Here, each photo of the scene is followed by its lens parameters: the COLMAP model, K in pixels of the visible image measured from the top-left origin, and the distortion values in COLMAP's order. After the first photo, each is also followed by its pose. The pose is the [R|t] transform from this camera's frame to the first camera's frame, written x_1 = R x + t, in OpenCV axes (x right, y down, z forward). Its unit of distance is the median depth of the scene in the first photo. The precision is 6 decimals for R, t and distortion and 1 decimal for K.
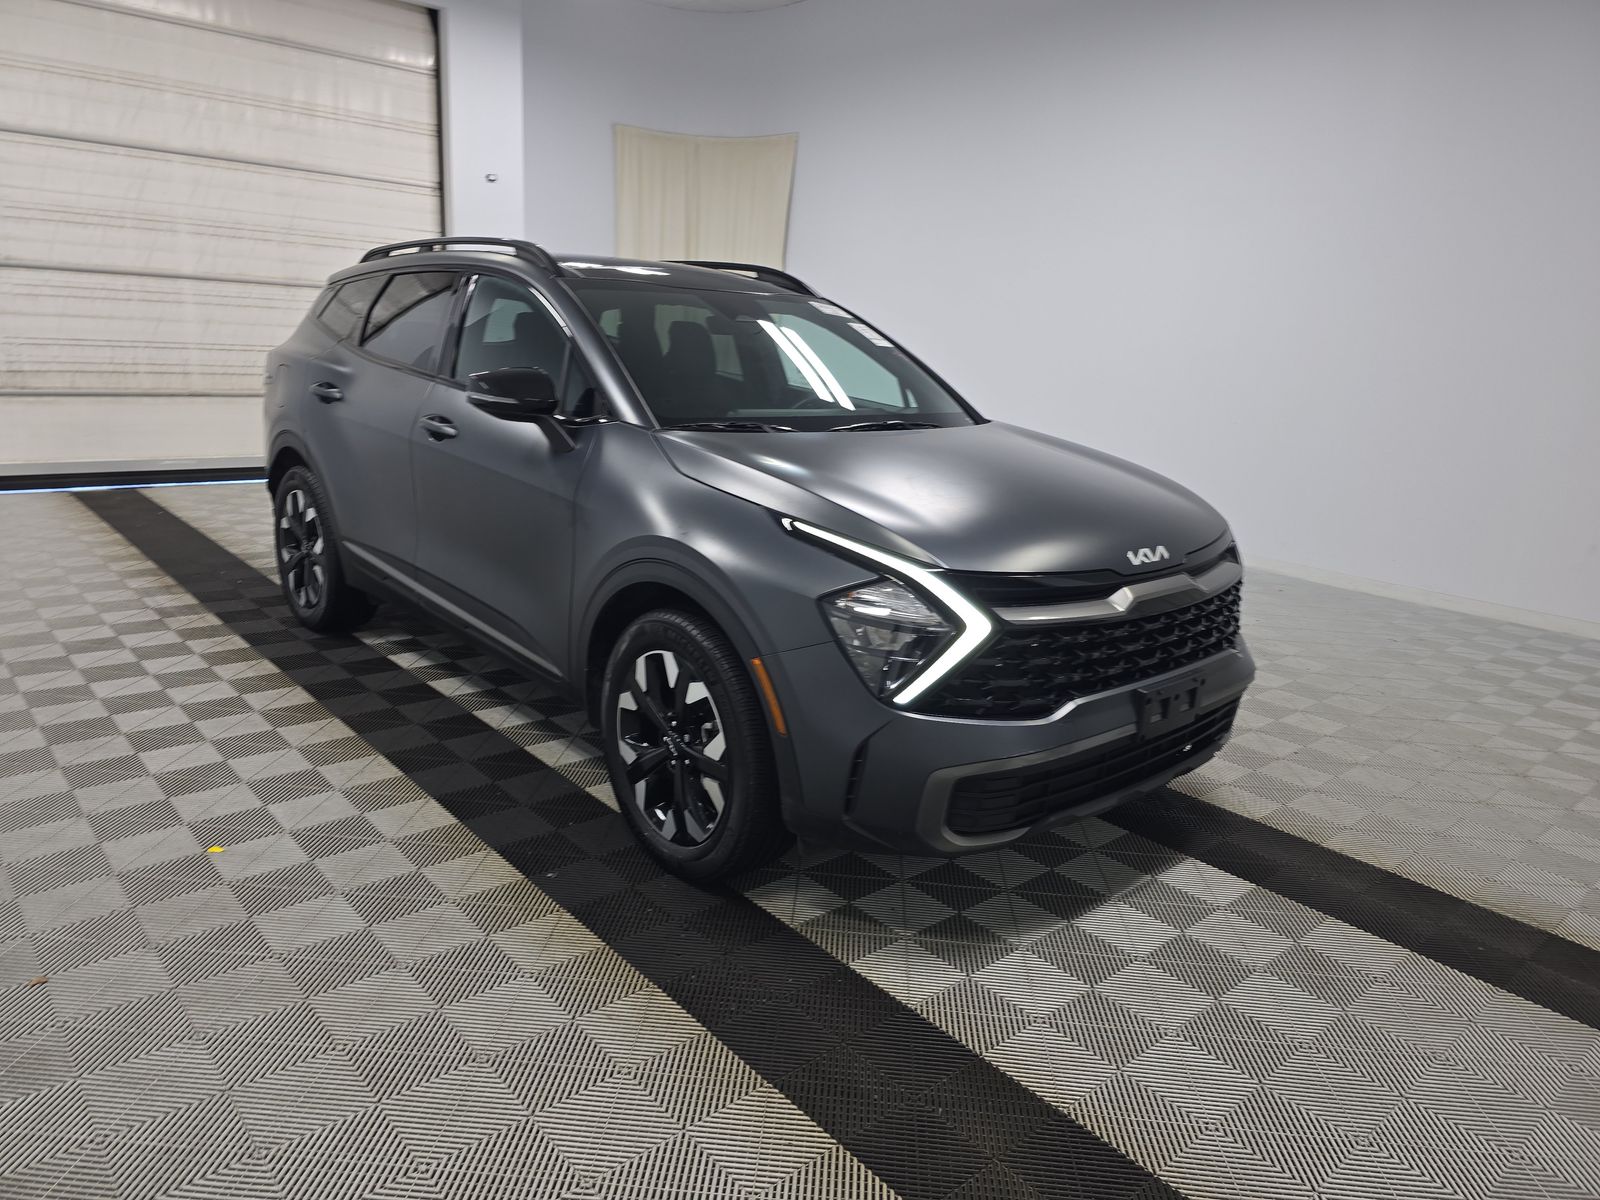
lens RADIAL K [[1075.9, 0, 800.0], [0, 1075.9, 600.0], [0, 0, 1]] dist [0.063482, -0.044240]
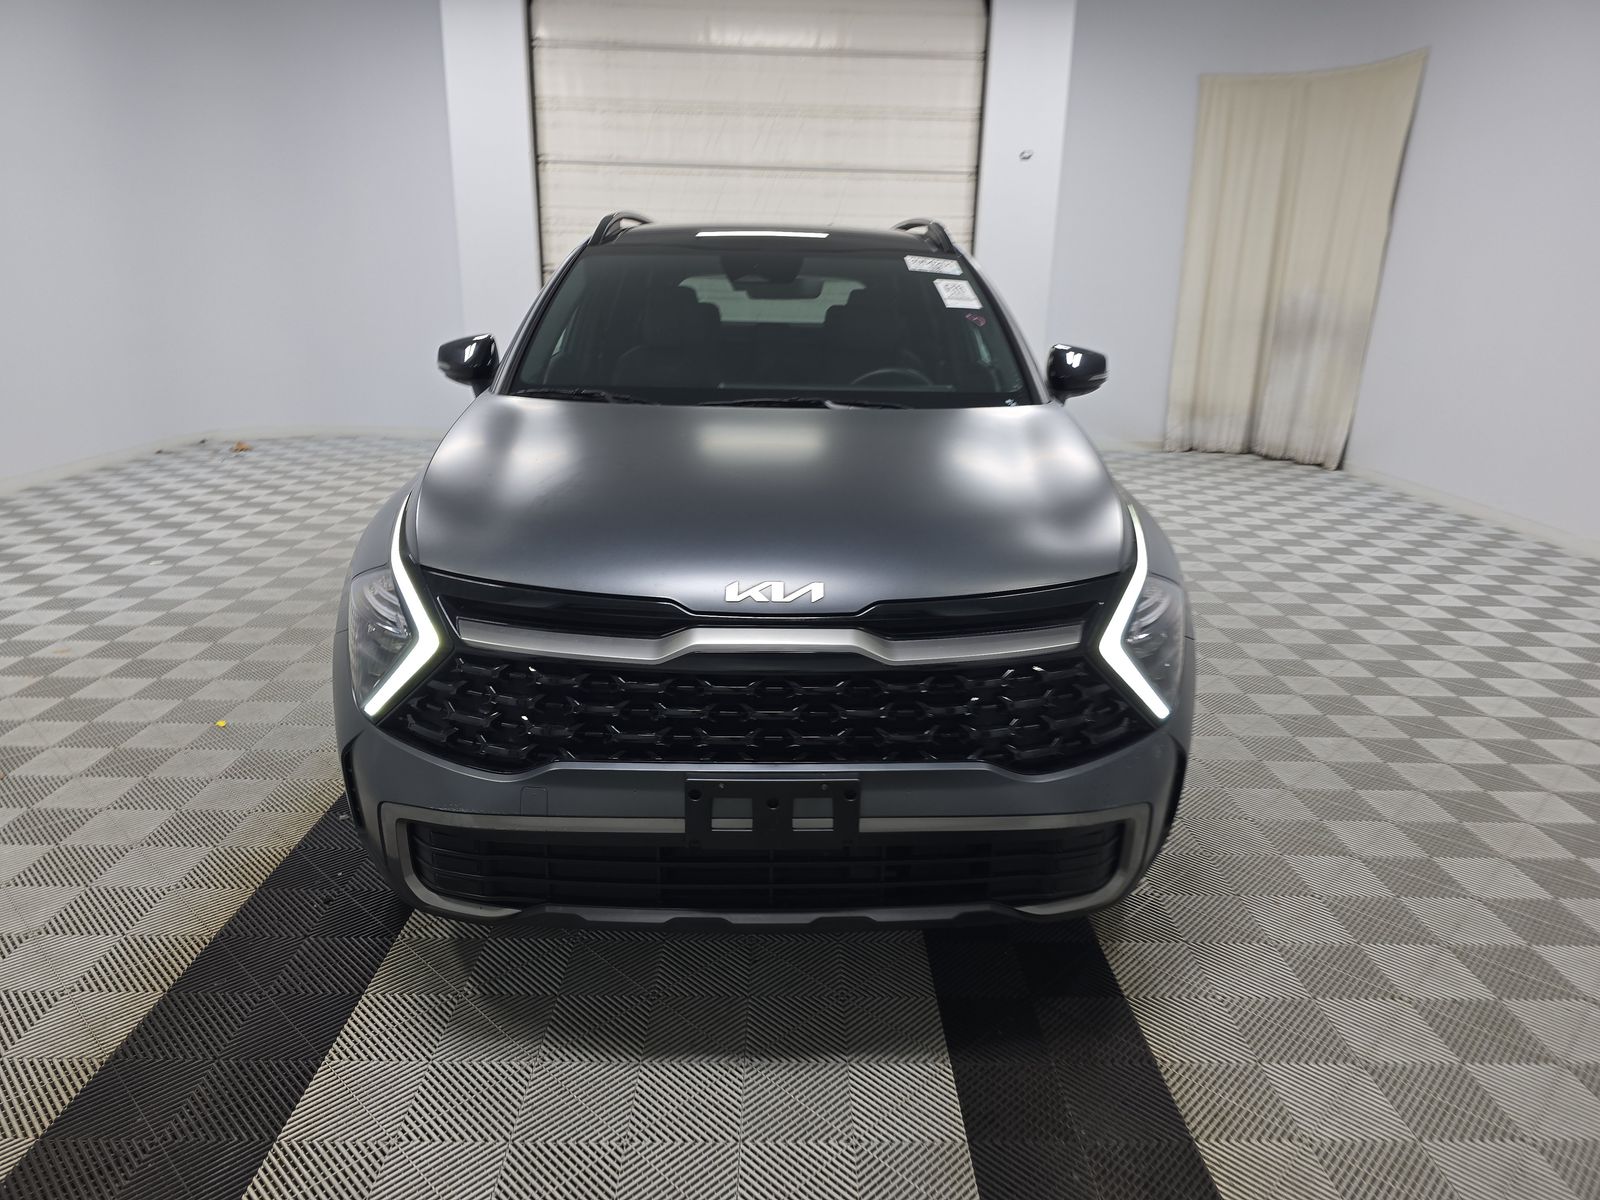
lens RADIAL K [[1075.9, 0, 800.0], [0, 1075.9, 600.0], [0, 0, 1]] dist [0.063482, -0.044240]
pose [[0.766190, 0.142916, -0.626521, 0.265547], [-0.137463, 0.988839, 0.057457, -0.027510], [0.627739, 0.042101, 0.777284, 0.160013]]
